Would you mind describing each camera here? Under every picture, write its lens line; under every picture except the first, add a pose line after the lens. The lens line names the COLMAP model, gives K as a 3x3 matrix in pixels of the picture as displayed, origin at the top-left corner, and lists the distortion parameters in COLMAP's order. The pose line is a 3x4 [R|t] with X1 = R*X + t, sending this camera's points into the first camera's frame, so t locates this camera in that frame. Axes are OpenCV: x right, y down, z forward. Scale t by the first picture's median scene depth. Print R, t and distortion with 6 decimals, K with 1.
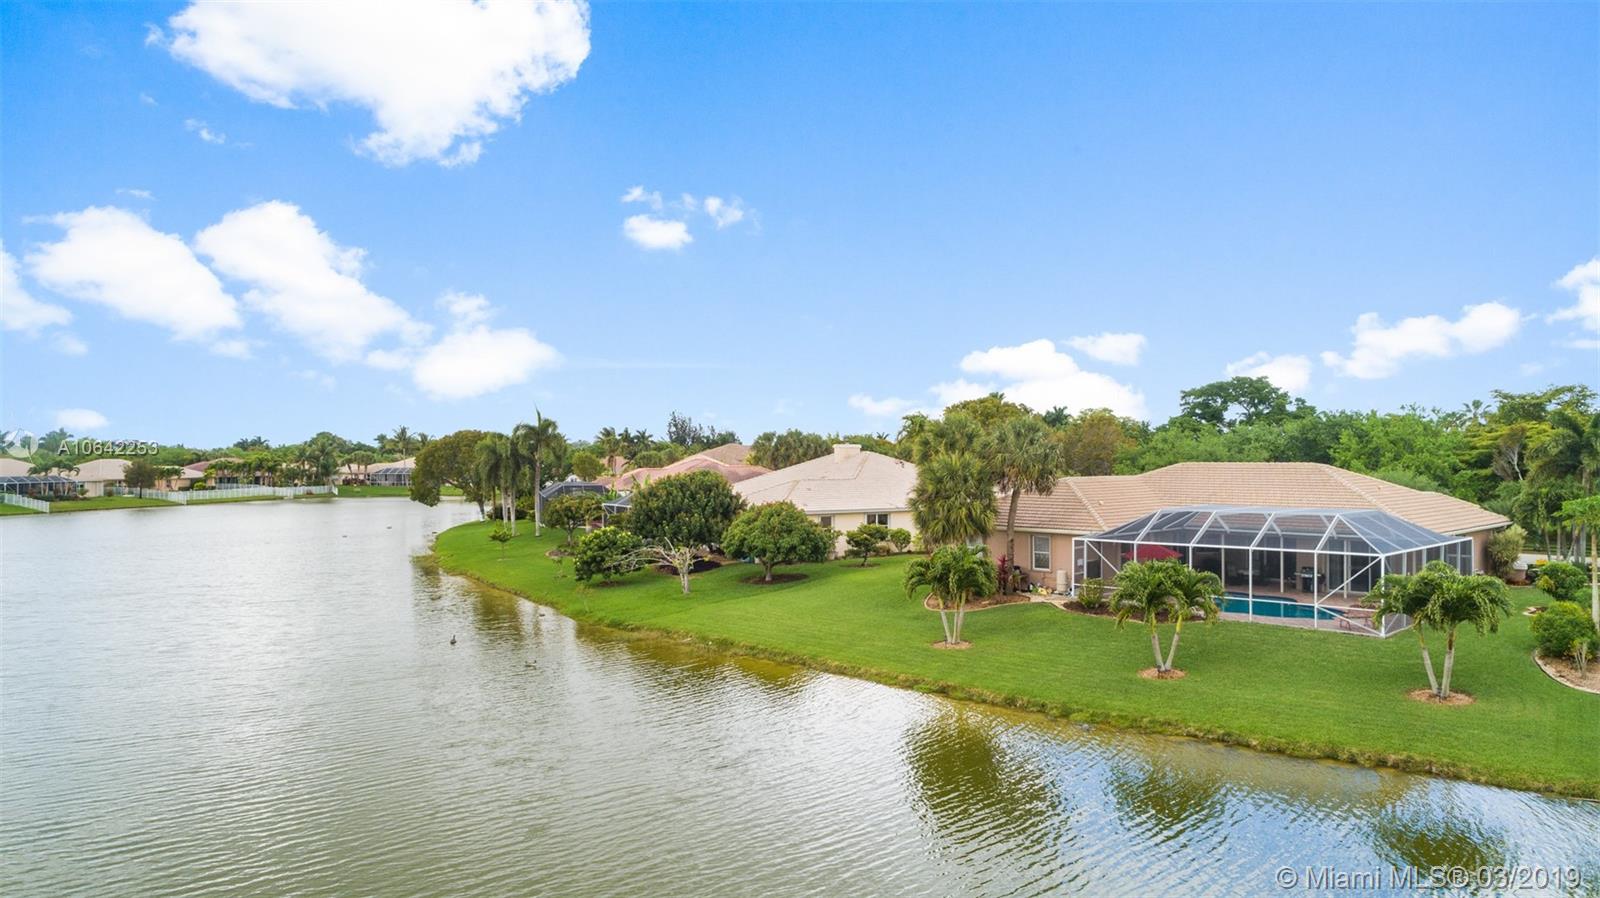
lens RADIAL K [[1065.7, 0, 800.0], [0, 1065.7, 449.0], [0, 0, 1]] dist [-0.004695, 0.001338]
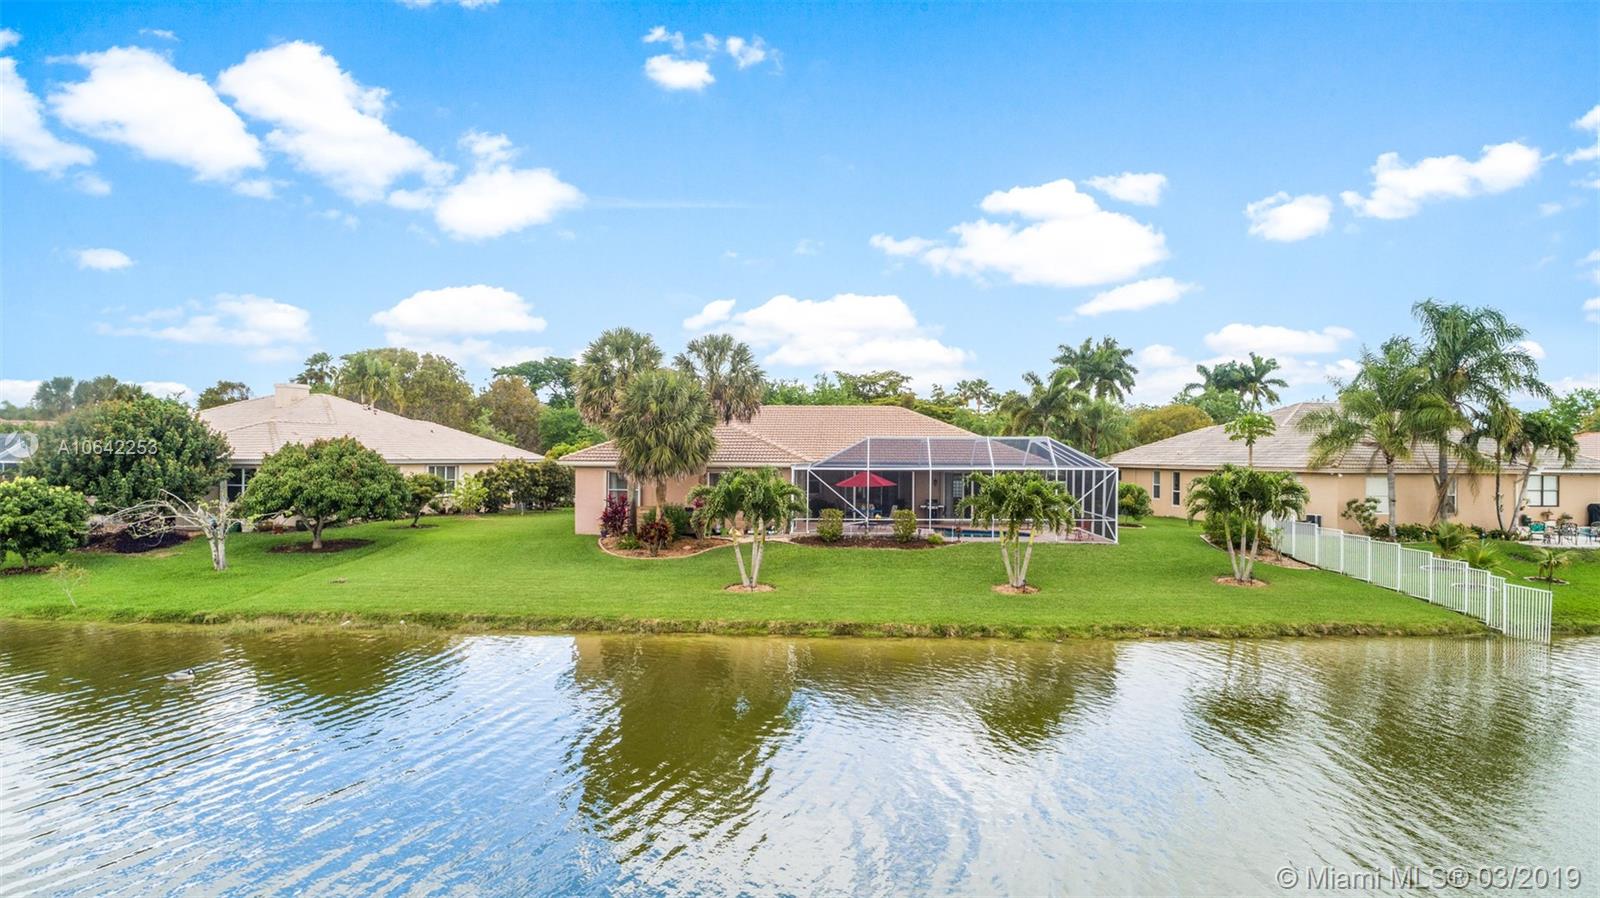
lens RADIAL K [[1065.7, 0, 800.0], [0, 1065.7, 449.0], [0, 0, 1]] dist [-0.004695, 0.001338]
pose [[0.749465, 0.010342, 0.661963, -0.269153], [-0.013554, 0.999908, -0.000276, 0.053877], [-0.661905, -0.008765, 0.749536, 0.252911]]
